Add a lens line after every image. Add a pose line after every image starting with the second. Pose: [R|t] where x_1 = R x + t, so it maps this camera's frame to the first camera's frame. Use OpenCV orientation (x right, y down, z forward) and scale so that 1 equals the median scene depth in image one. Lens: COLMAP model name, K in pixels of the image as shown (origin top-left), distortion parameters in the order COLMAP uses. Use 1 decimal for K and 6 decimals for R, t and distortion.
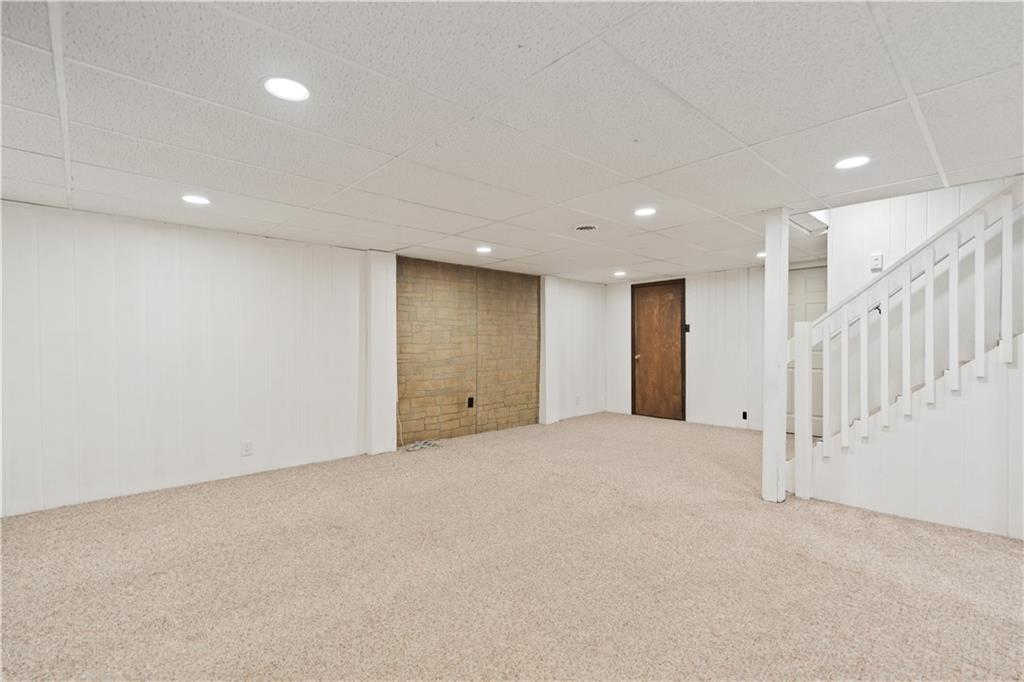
lens RADIAL K [[457.7, 0, 507.8], [0, 457.7, 345.9], [0, 0, 1]] dist [-0.002733, -0.000927]
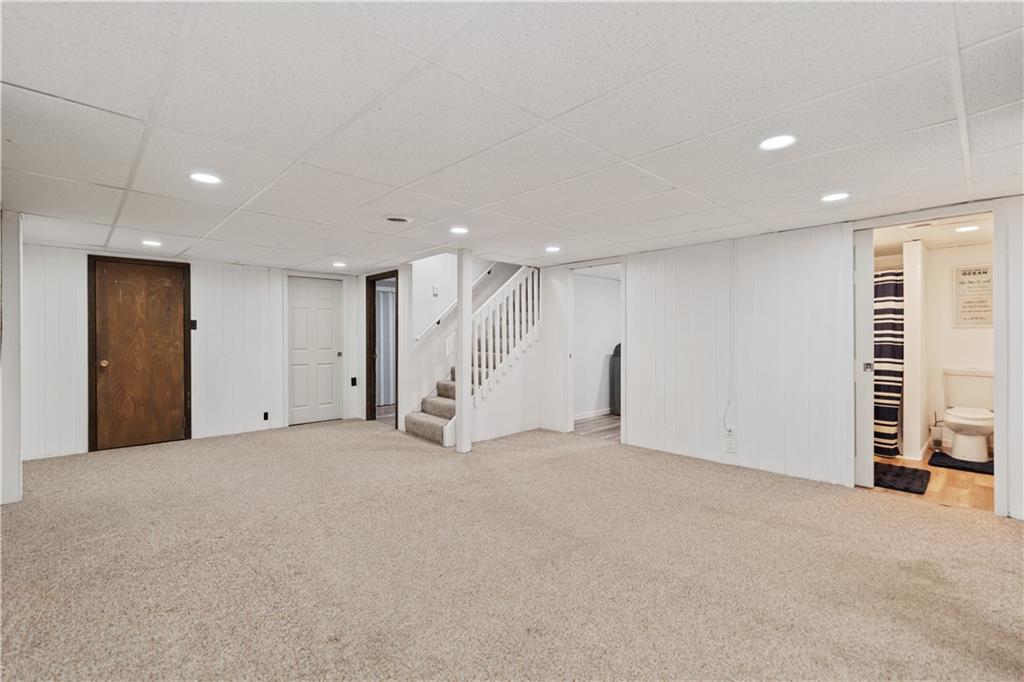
lens RADIAL K [[457.7, 0, 509.7], [0, 457.7, 334.8], [0, 0, 1]] dist [-0.002733, -0.000927]
pose [[-0.013094, 0.015627, 0.999792, -0.501550], [0.009265, 0.999837, -0.015506, -0.003141], [-0.999871, 0.009060, -0.013237, 0.510581]]
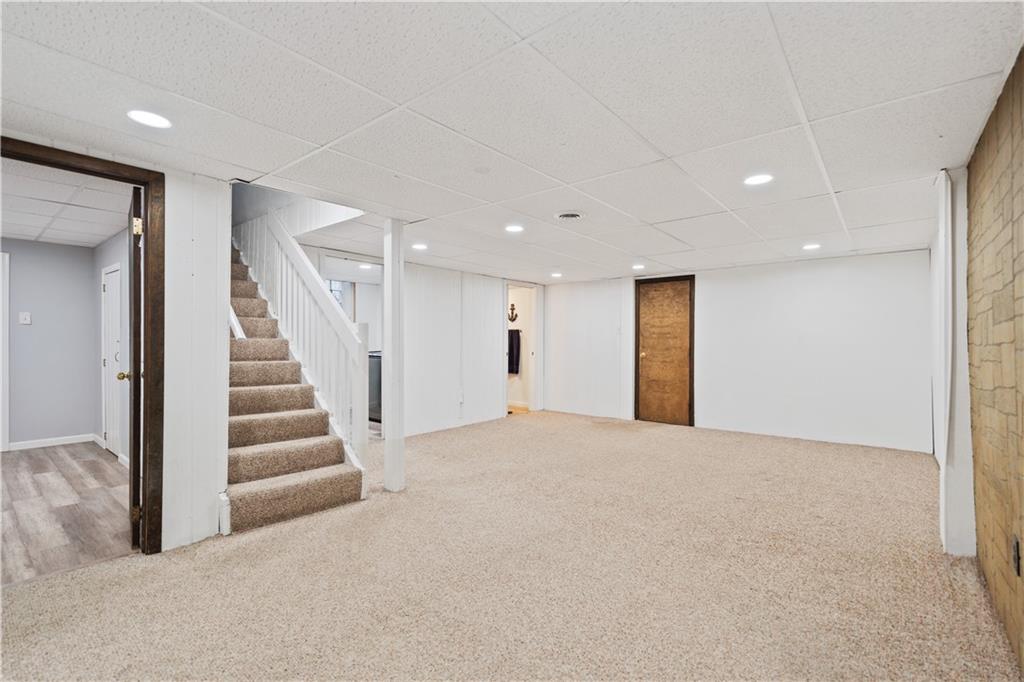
lens RADIAL K [[457.7, 0, 514.1], [0, 457.7, 341.2], [0, 0, 1]] dist [-0.002733, -0.000927]
pose [[-0.990743, 0.004287, -0.135682, 0.261402], [0.002924, 0.999943, 0.010240, -0.012387], [0.135718, 0.009748, -0.990700, 1.227747]]
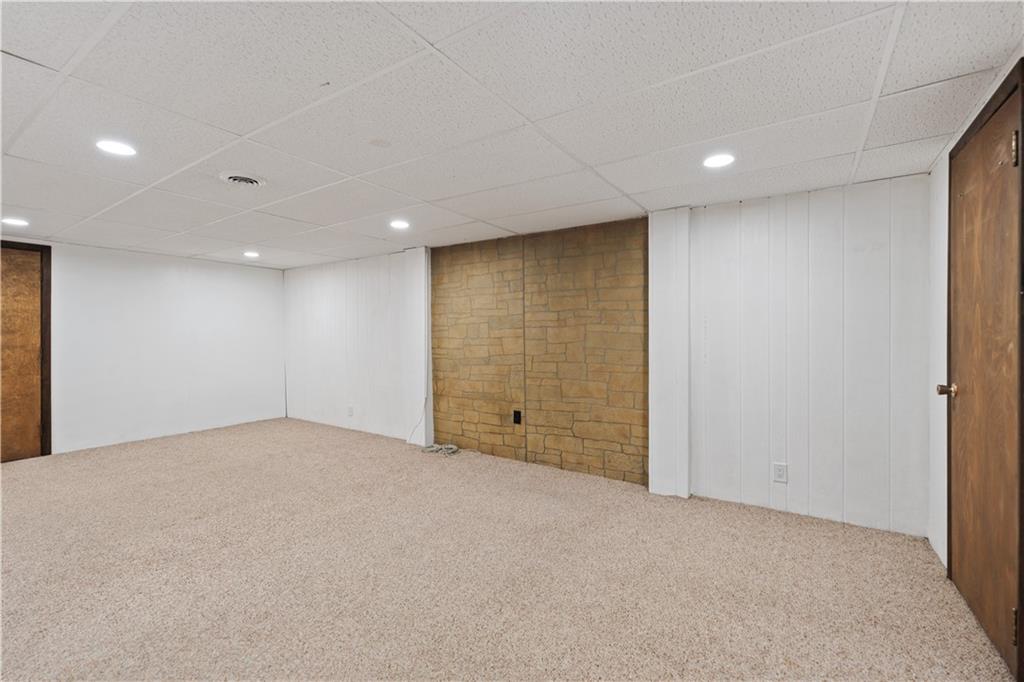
lens RADIAL K [[443.8, 0, 509.8], [0, 443.8, 335.7], [0, 0, 1]] dist [0.000891, 0.000138]
pose [[0.231183, 0.004479, -0.972900, 0.617874], [-0.007587, 0.999967, 0.002800, -0.011932], [0.972881, 0.006734, 0.231209, 0.812191]]
